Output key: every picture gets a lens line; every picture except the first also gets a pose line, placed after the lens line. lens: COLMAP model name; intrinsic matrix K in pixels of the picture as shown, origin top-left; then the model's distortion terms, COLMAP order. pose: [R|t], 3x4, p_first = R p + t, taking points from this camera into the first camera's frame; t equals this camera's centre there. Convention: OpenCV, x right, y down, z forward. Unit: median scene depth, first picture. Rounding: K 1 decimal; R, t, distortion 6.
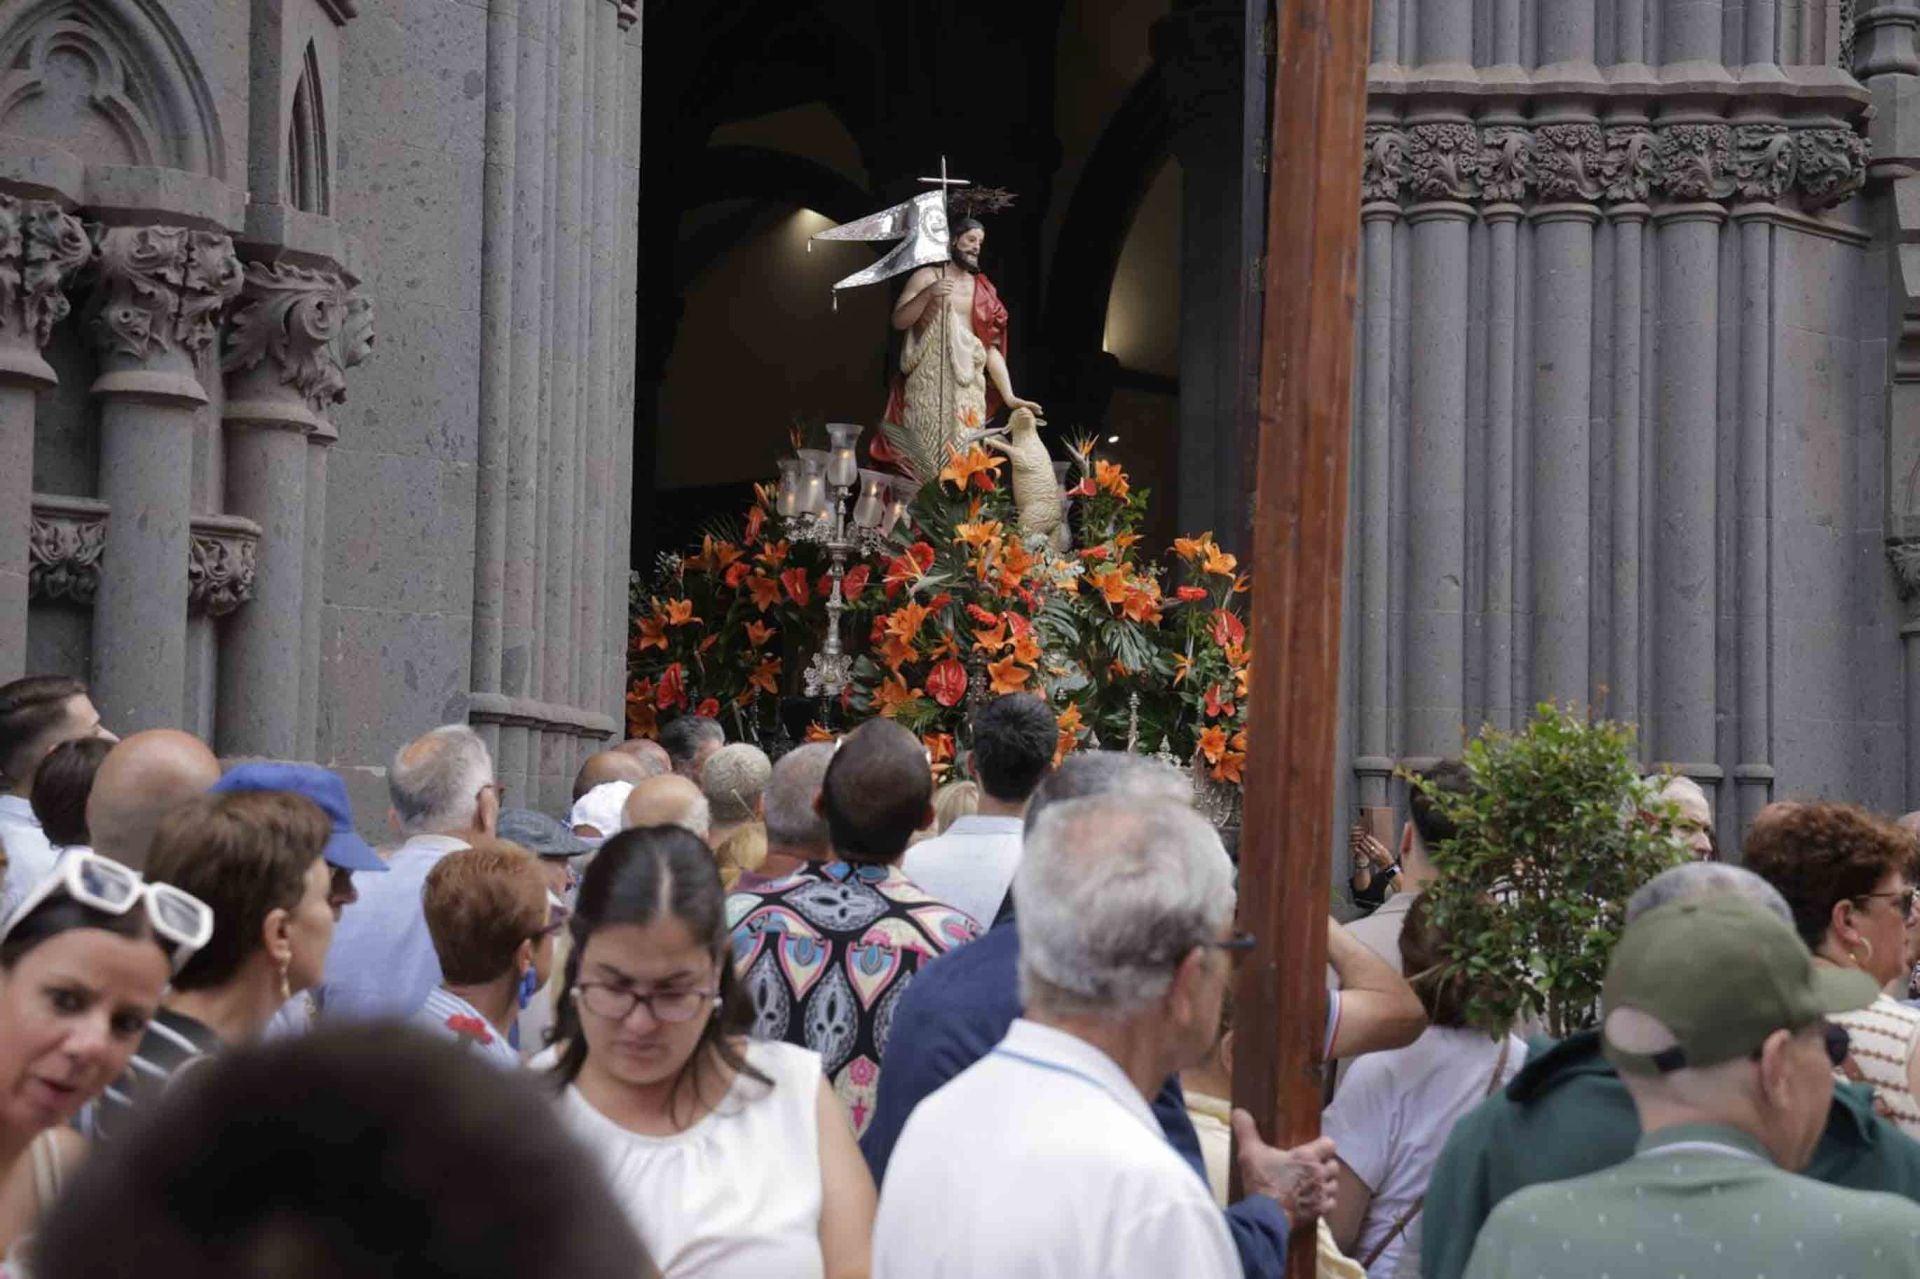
lens RADIAL K [[2801.3, 0, 970.4], [0, 2801.3, 625.2], [0, 0, 1]] dist [0.191620, 0.000000]
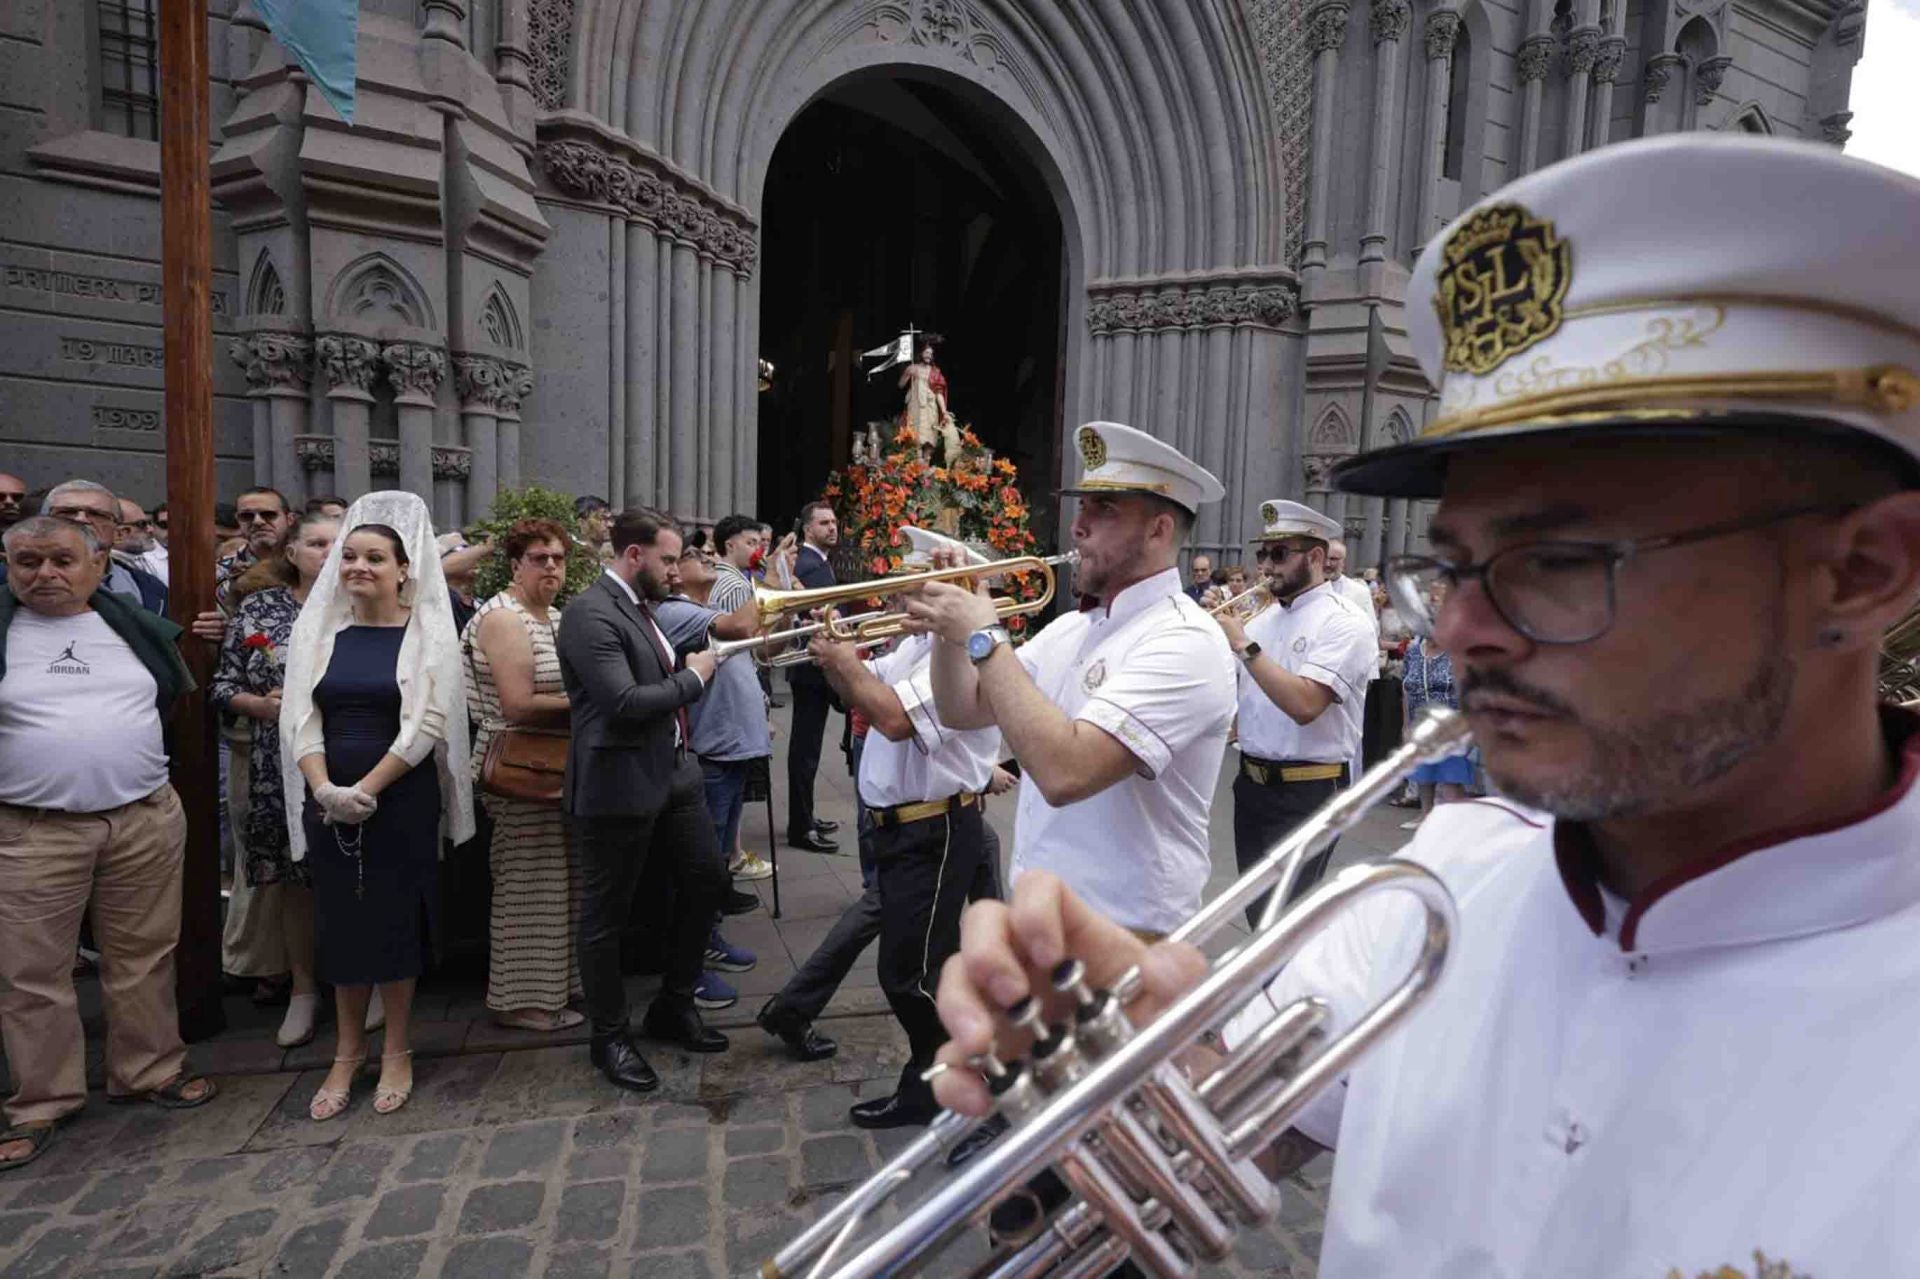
lens RADIAL K [[868.7, 0, 956.2], [0, 868.7, 631.8], [0, 0, 1]] dist [-0.004014, 0.002933]
pose [[0.943432, 0.035749, -0.329634, 0.333469], [0.007978, 0.991435, 0.130356, 0.025362], [0.331471, -0.125612, 0.935066, 0.178361]]
